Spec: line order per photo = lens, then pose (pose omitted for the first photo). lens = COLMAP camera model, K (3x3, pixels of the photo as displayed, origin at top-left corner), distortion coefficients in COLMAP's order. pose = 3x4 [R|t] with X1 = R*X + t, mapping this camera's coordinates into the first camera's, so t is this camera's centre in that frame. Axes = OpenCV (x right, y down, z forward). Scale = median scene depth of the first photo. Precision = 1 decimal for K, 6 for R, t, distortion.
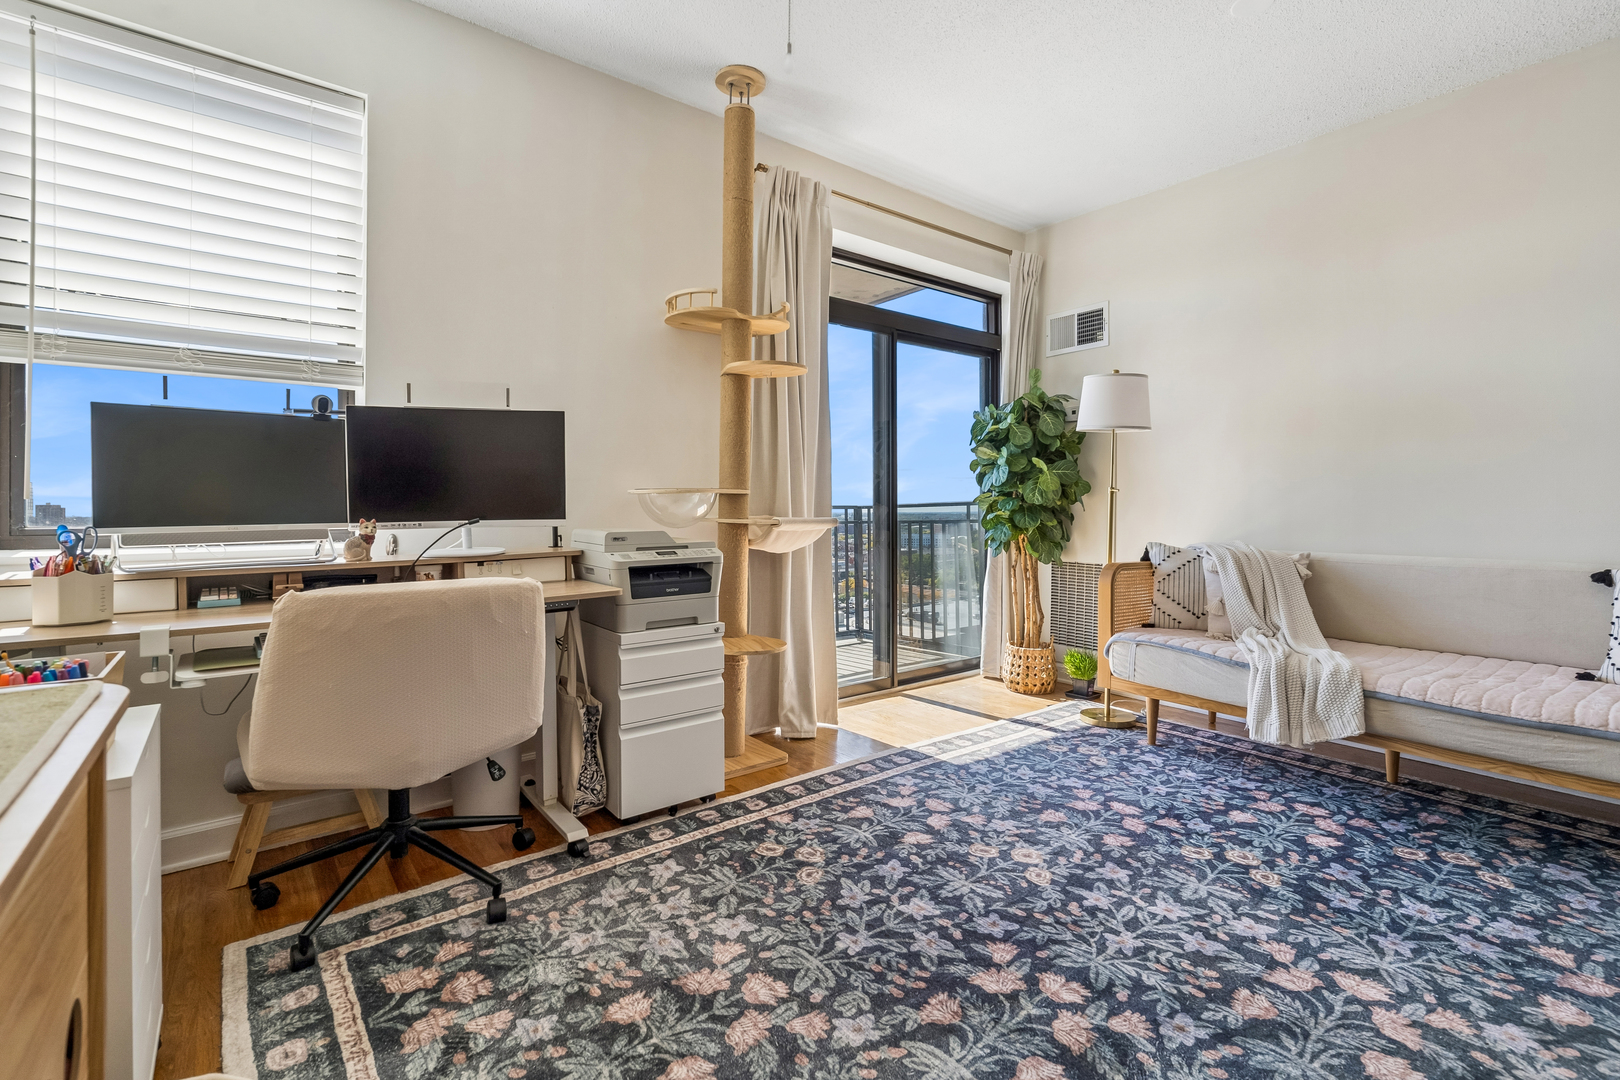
lens RADIAL K [[726.7, 0, 806.8], [0, 726.7, 516.3], [0, 0, 1]] dist [-0.002295, -0.000036]
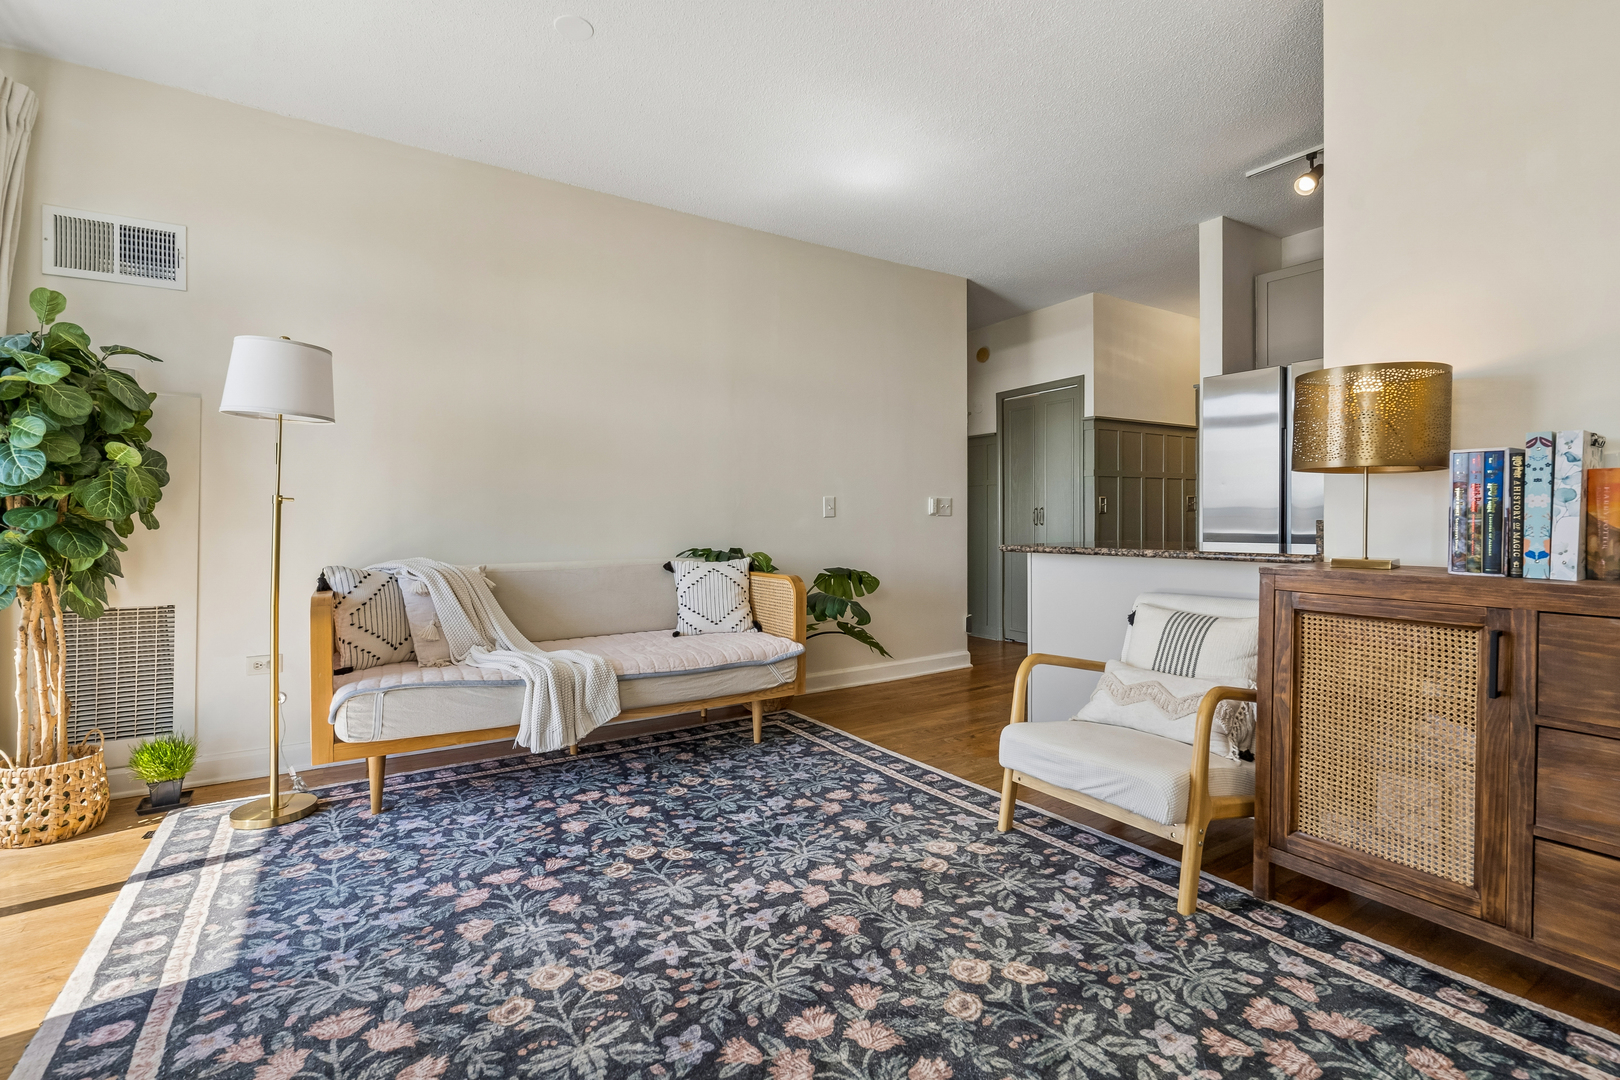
lens RADIAL K [[734.0, 0, 803.3], [0, 734.0, 529.9], [0, 0, 1]] dist [-0.003591, 0.000221]
pose [[0.099733, -0.015493, 0.994894, -0.390964], [0.017488, 0.999752, 0.013815, -0.008502], [-0.994861, 0.016021, 0.099979, 0.589389]]
